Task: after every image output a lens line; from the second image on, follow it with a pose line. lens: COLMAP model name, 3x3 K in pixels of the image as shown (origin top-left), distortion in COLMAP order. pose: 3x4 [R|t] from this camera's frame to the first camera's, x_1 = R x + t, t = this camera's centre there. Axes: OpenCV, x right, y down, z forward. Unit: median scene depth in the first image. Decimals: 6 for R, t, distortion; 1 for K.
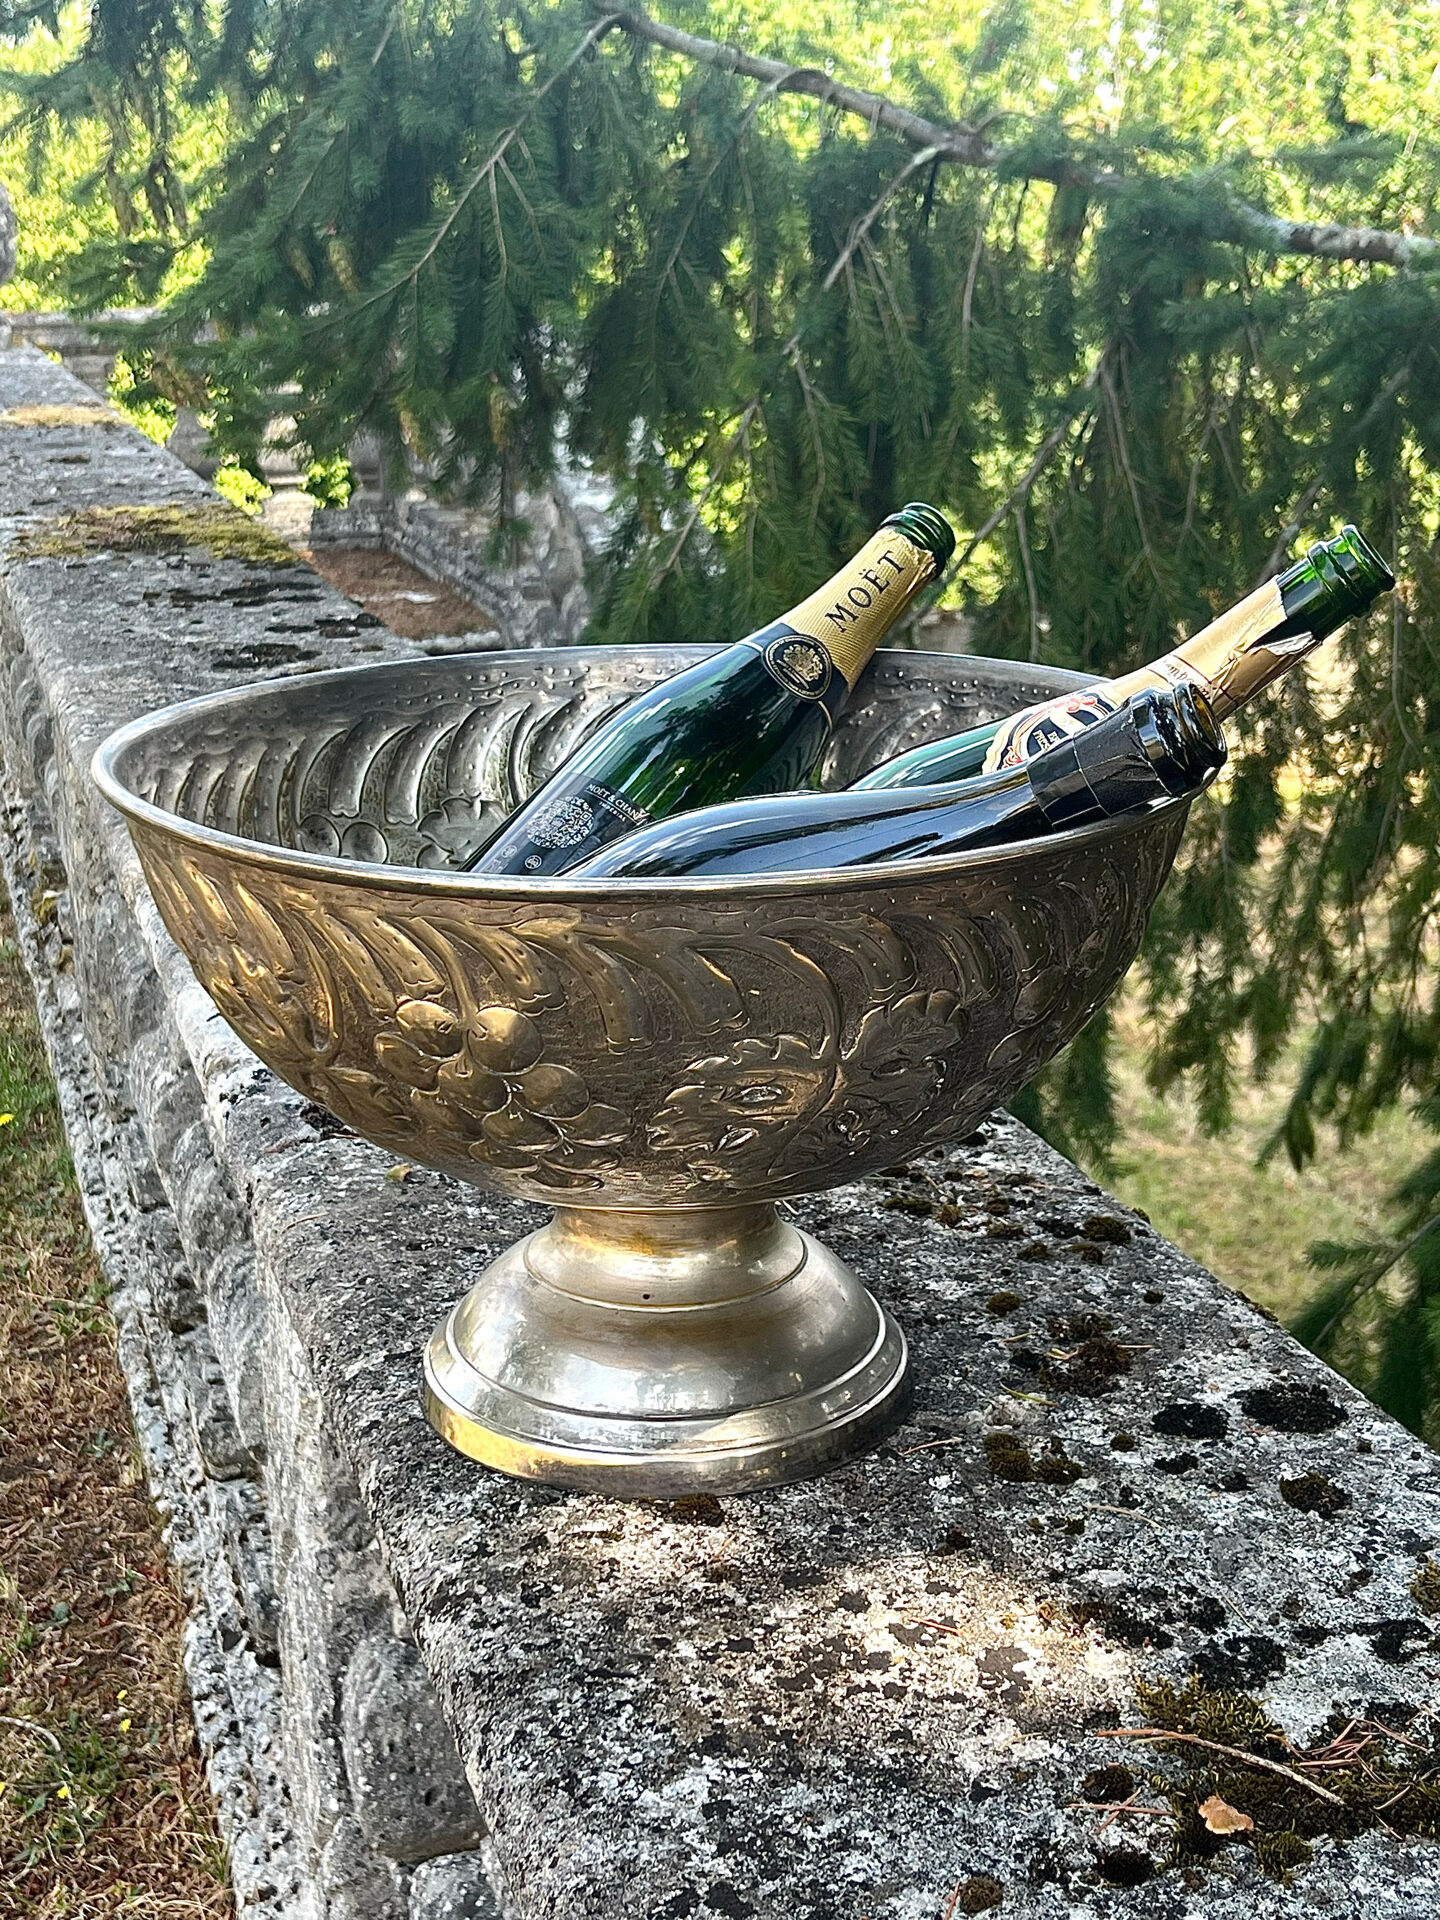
lens RADIAL K [[2508.8, 0, 720.8], [0, 2508.8, 1015.3], [0, 0, 1]] dist [0.091472, -0.312256]
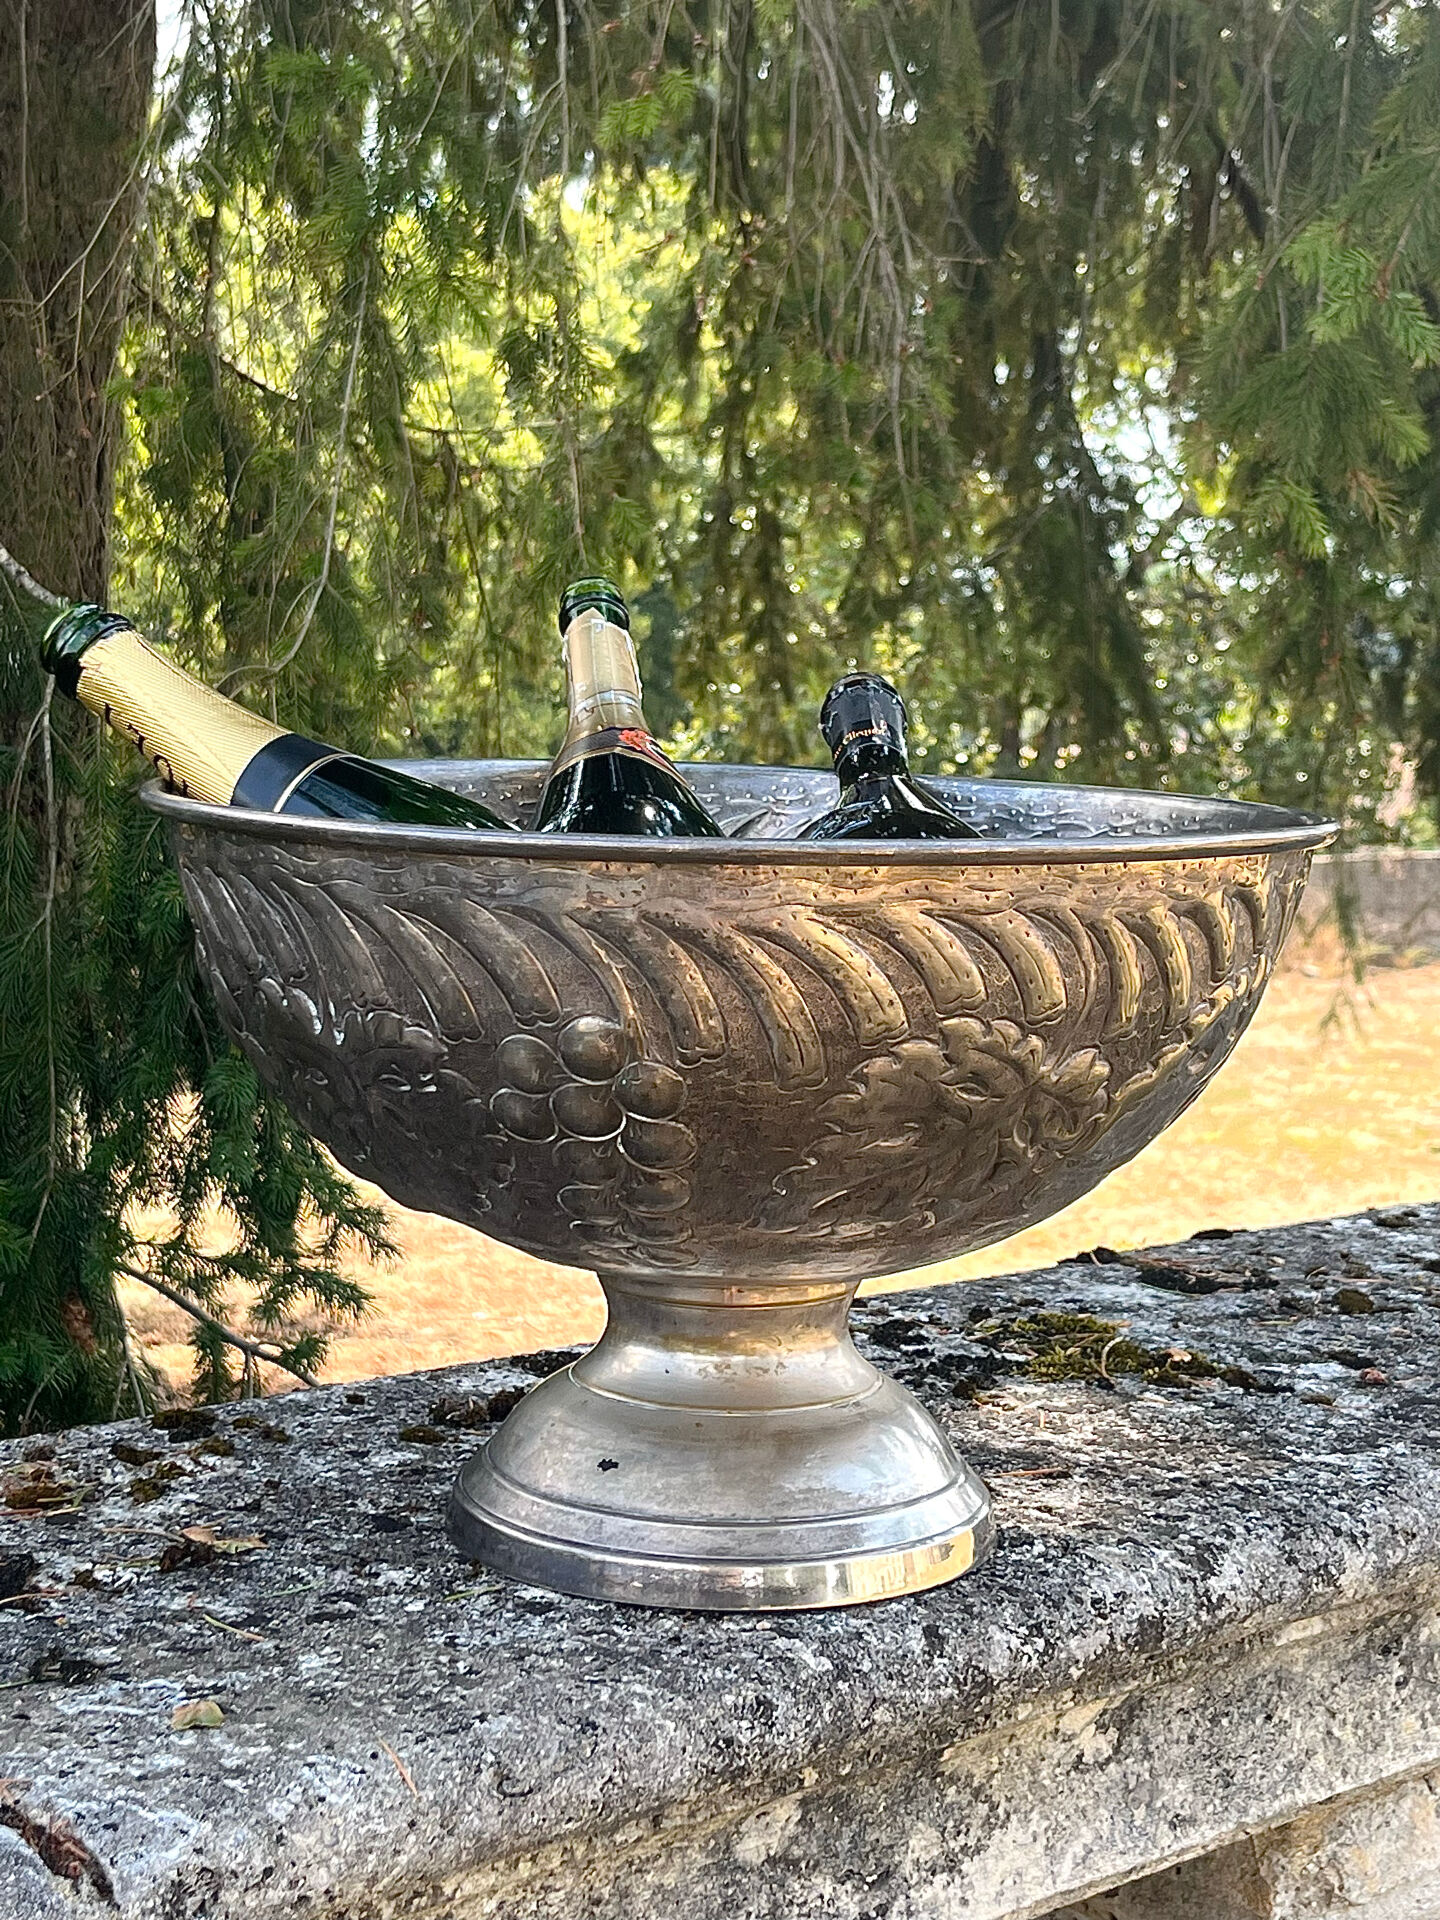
lens RADIAL K [[3089.4, 0, 732.4], [0, 3089.4, 926.2], [0, 0, 1]] dist [0.133026, -0.388361]
pose [[-0.397571, -0.095523, 0.912586, -1.172139], [0.257970, 0.942815, 0.211073, -0.334777], [-0.880562, 0.319336, -0.350194, 1.520953]]
